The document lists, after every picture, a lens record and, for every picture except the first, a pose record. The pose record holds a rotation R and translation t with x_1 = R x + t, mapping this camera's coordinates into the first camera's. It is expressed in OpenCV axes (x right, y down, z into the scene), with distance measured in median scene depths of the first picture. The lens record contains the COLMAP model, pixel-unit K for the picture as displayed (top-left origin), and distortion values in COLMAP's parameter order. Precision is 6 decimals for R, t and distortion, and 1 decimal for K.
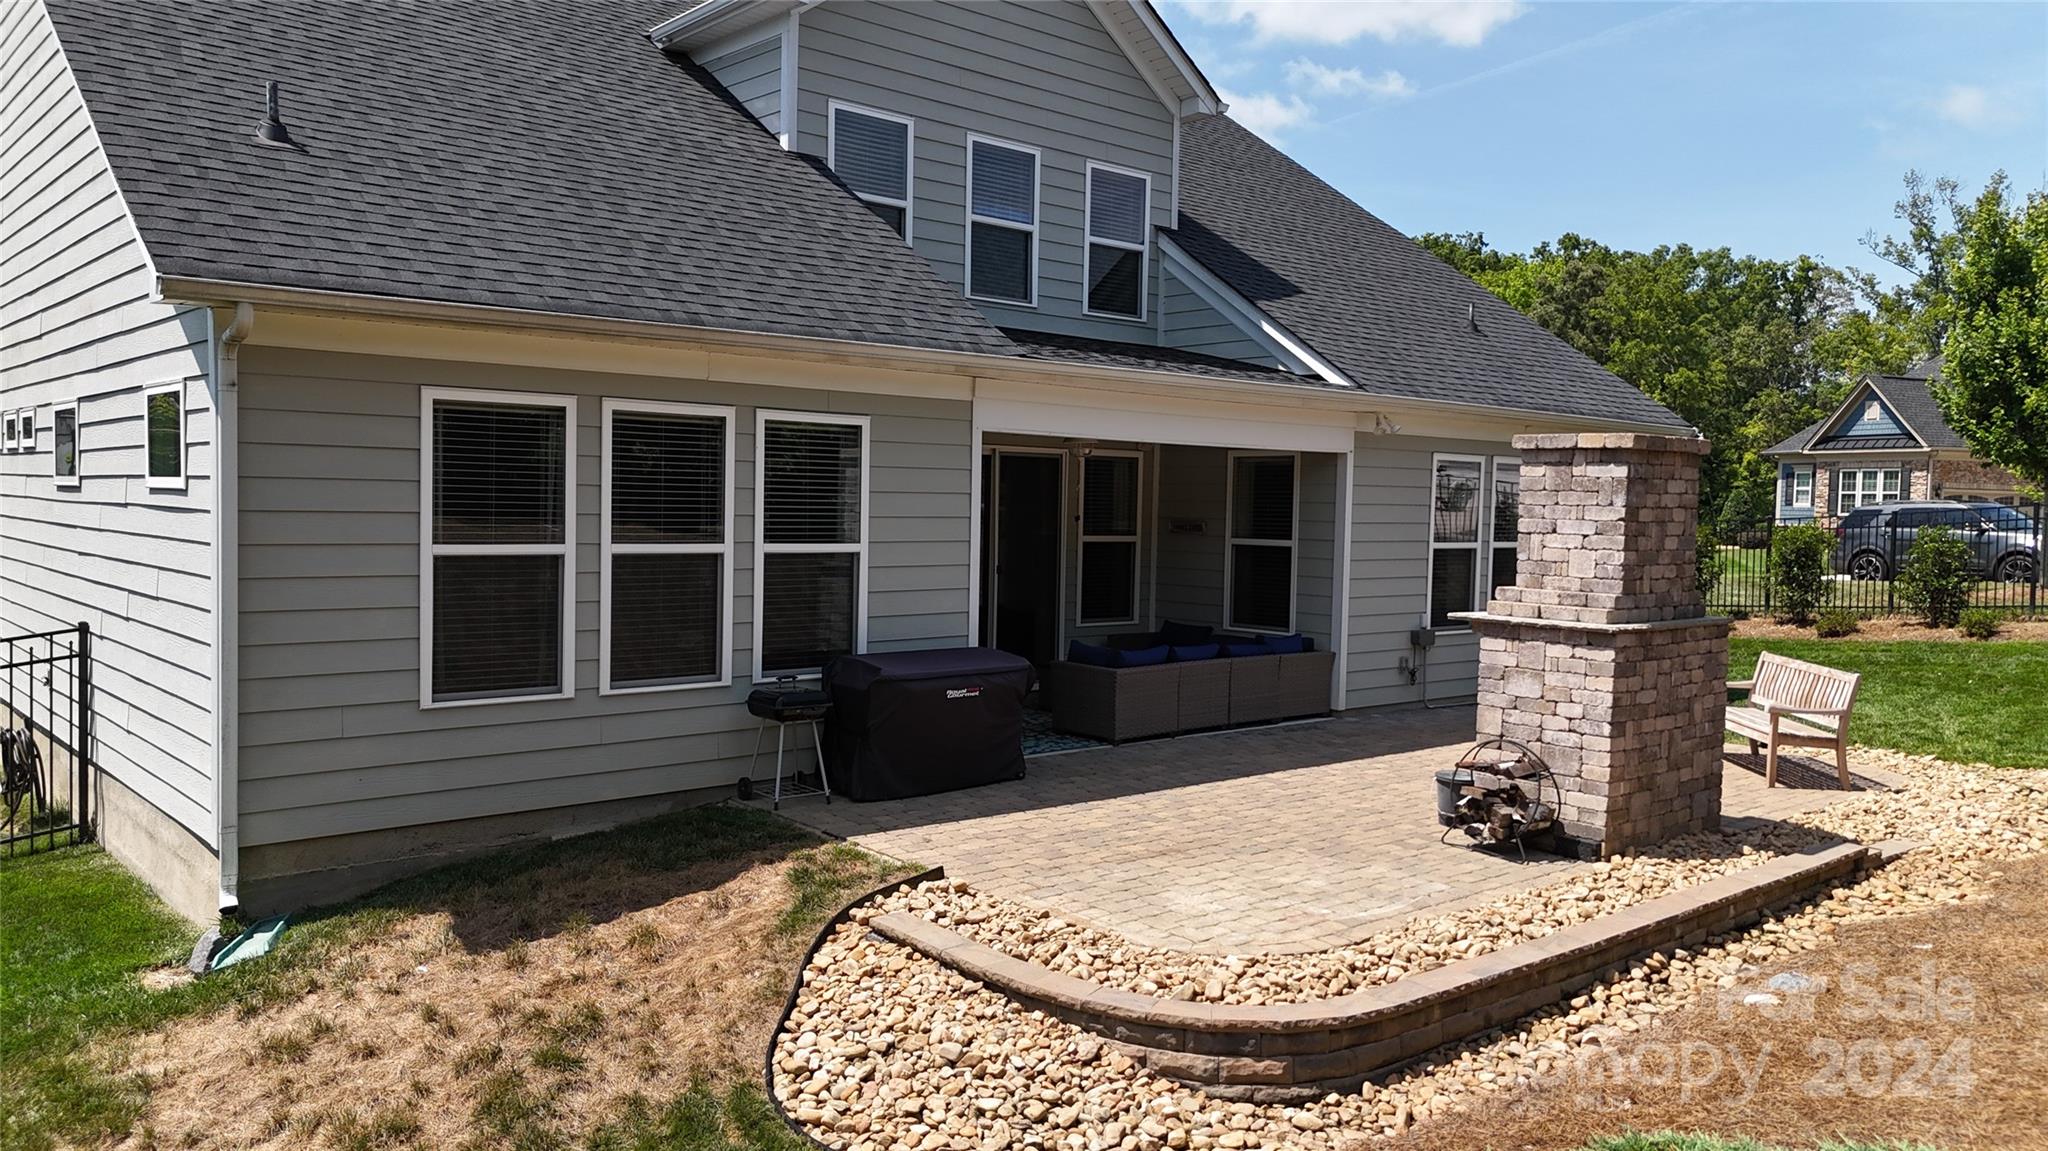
lens RADIAL K [[1499.6, 0, 1014.4], [0, 1499.6, 574.4], [0, 0, 1]] dist [0.055163, -0.038467]
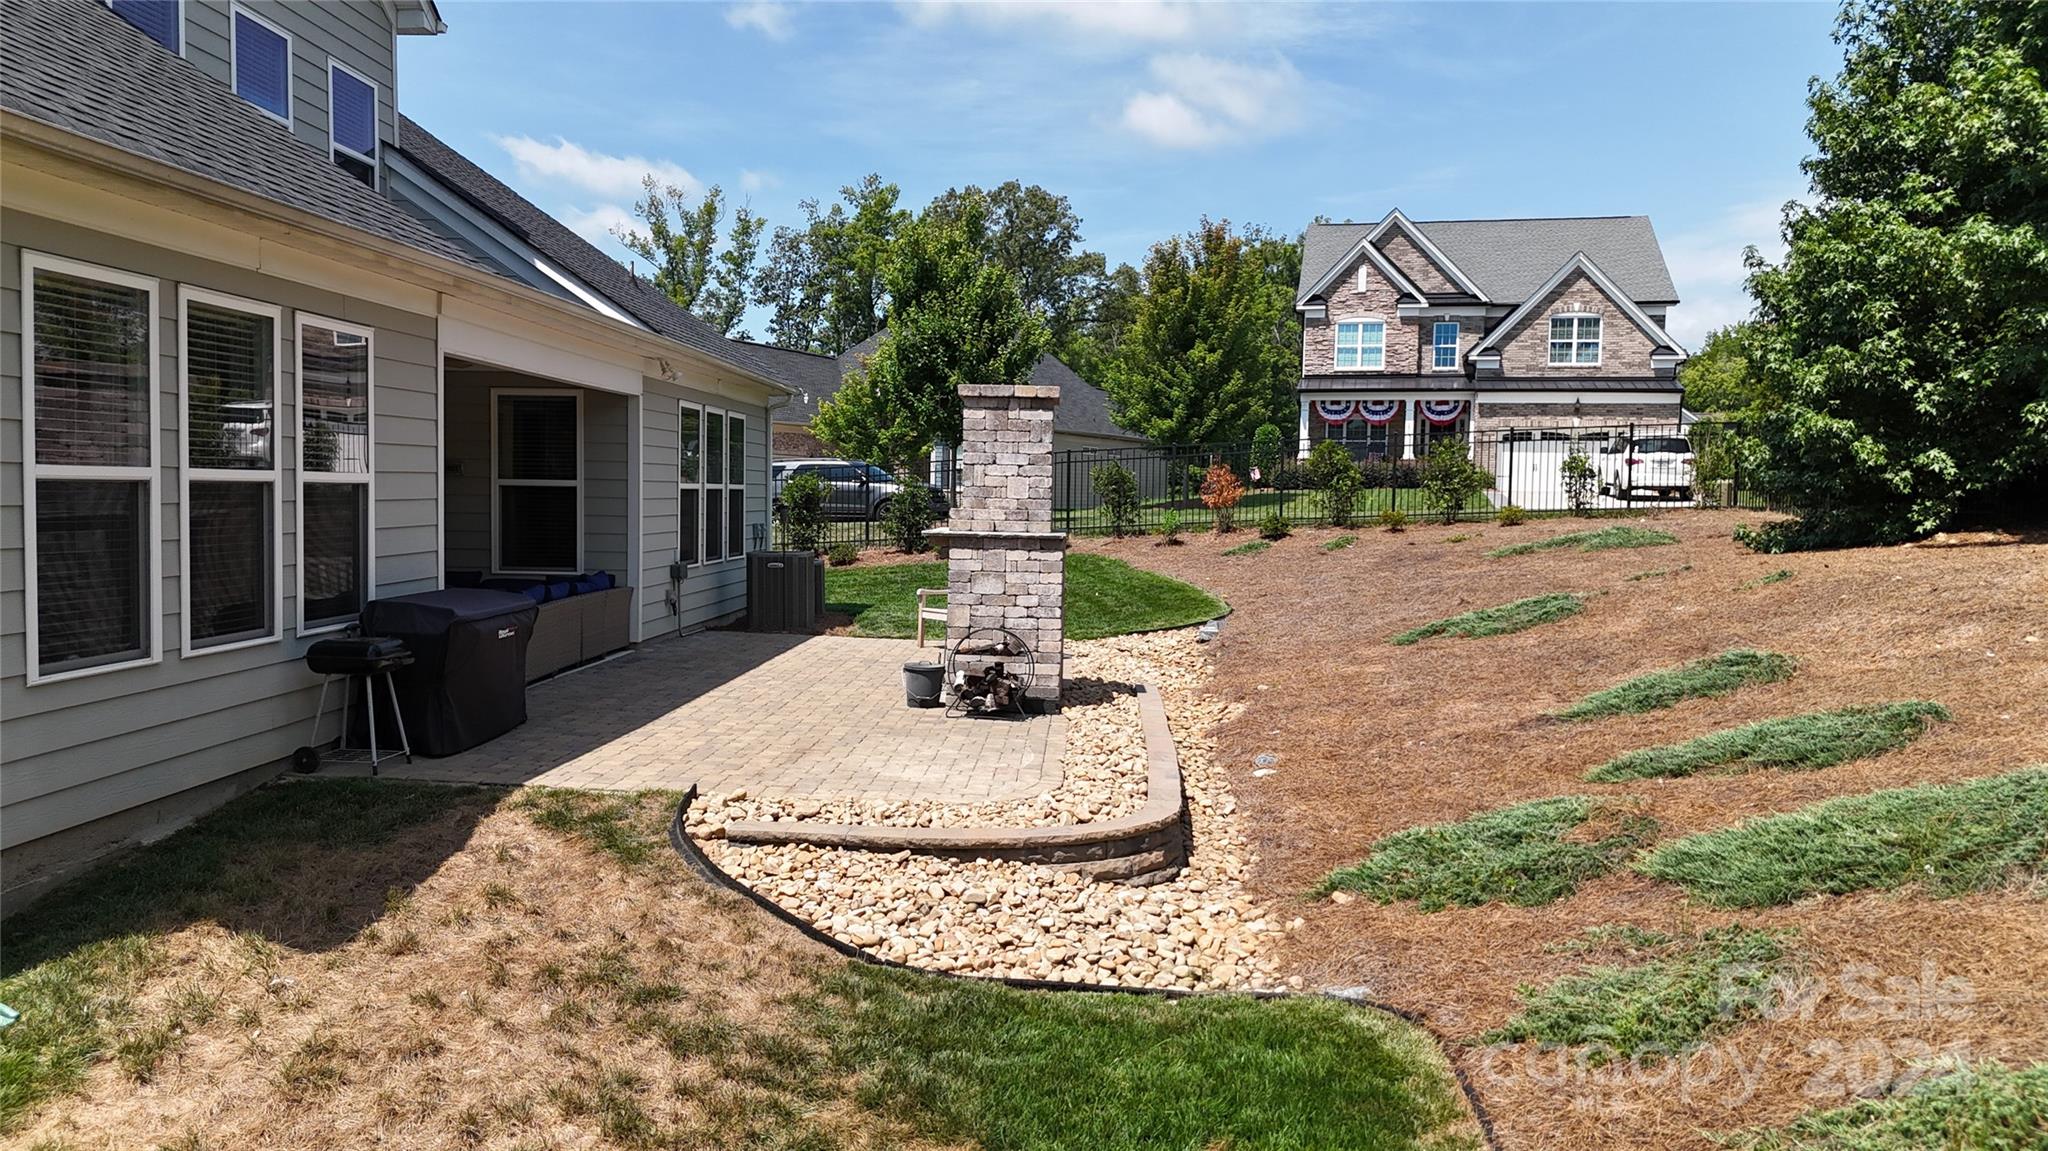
lens RADIAL K [[1499.6, 0, 1028.1], [0, 1499.6, 573.2], [0, 0, 1]] dist [0.055163, -0.038467]
pose [[0.691094, -0.047620, 0.721194, -0.541653], [0.031149, 0.998862, 0.036106, 0.020021], [-0.722093, -0.002488, 0.691791, 0.117658]]
